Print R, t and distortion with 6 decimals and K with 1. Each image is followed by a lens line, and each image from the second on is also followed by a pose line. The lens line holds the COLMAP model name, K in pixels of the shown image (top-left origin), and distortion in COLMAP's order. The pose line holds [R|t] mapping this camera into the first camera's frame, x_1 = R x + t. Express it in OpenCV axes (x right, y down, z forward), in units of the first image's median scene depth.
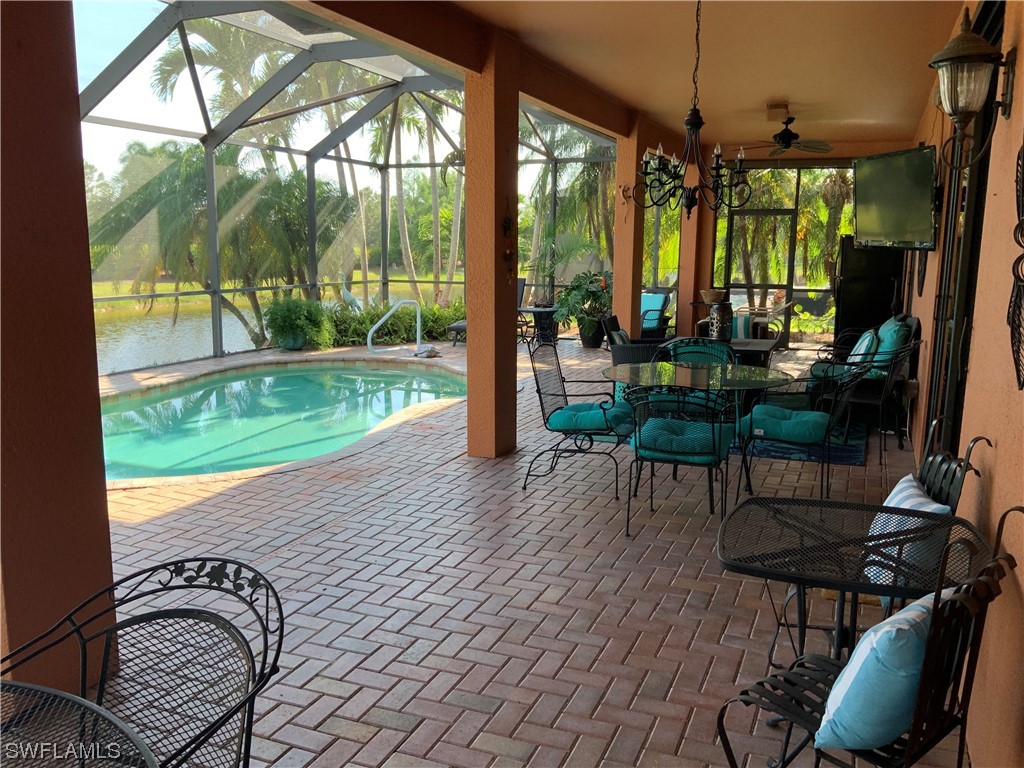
lens RADIAL K [[845.9, 0, 510.4], [0, 845.9, 383.2], [0, 0, 1]] dist [0.093917, -0.158510]
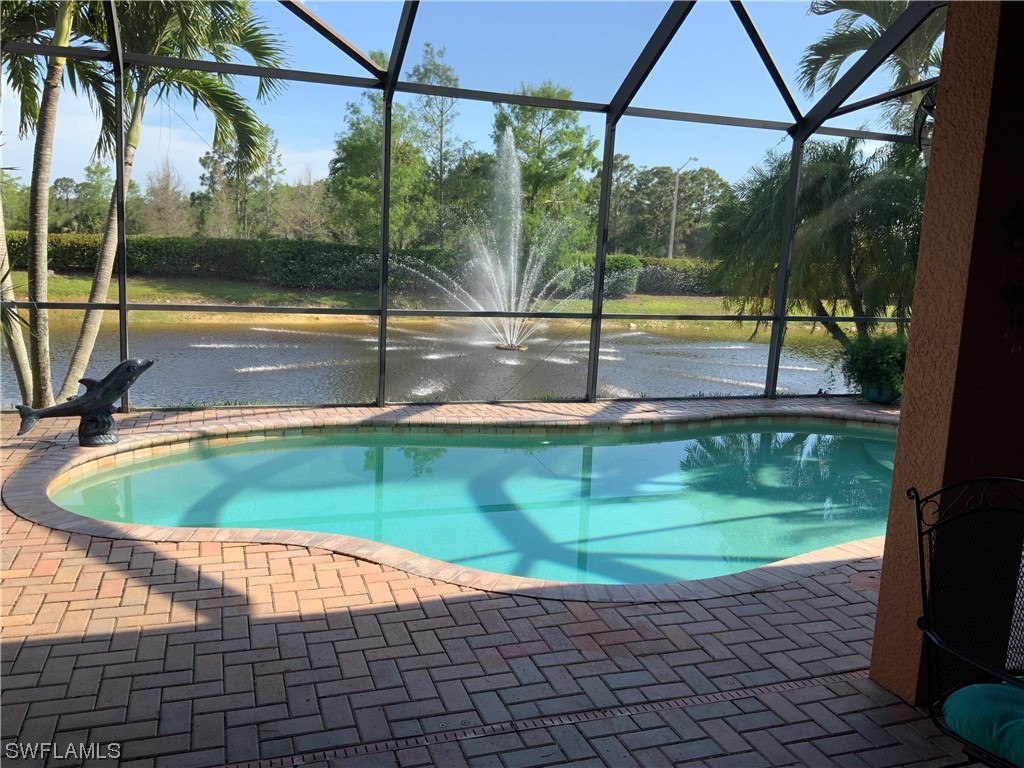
lens RADIAL K [[845.9, 0, 510.4], [0, 845.9, 383.2], [0, 0, 1]] dist [0.093917, -0.158510]
pose [[0.666690, 0.143200, -0.731450, 0.106347], [-0.160133, 0.985972, 0.047074, -0.052782], [0.727930, 0.085745, 0.680269, 0.325682]]
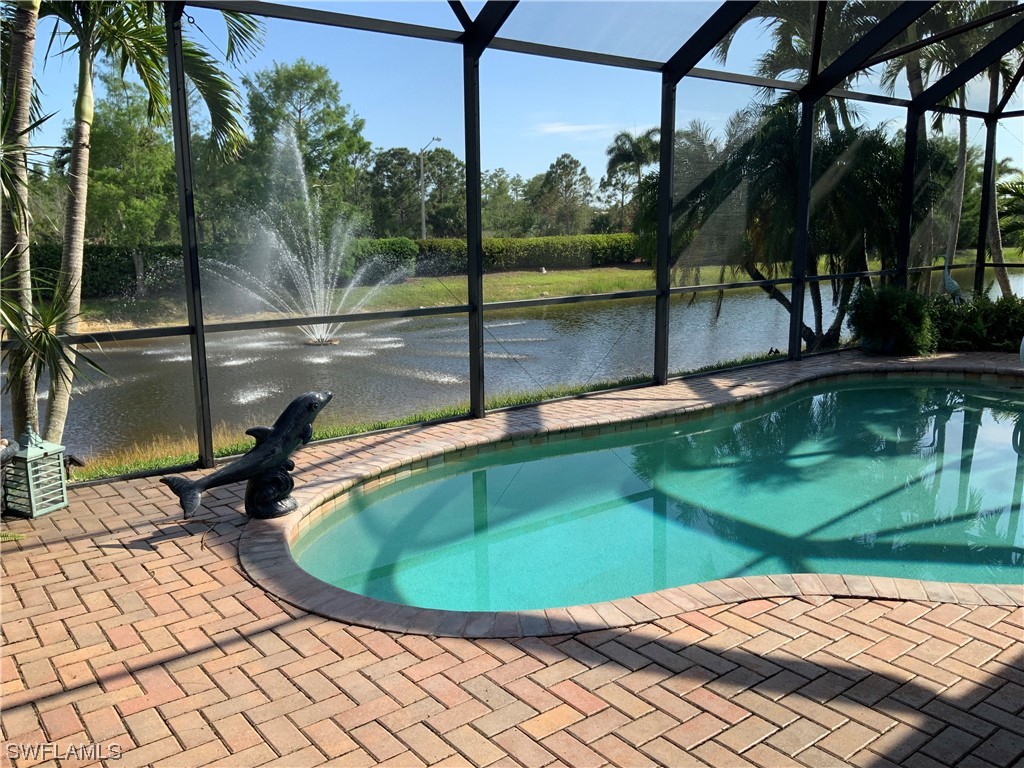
lens RADIAL K [[841.1, 0, 507.4], [0, 841.1, 387.6], [0, 0, 1]] dist [0.099321, -0.198557]
pose [[0.872090, 0.066887, -0.484753, -0.225480], [-0.055950, 0.997747, 0.037014, -0.022930], [0.486136, -0.005158, 0.873868, 0.186892]]
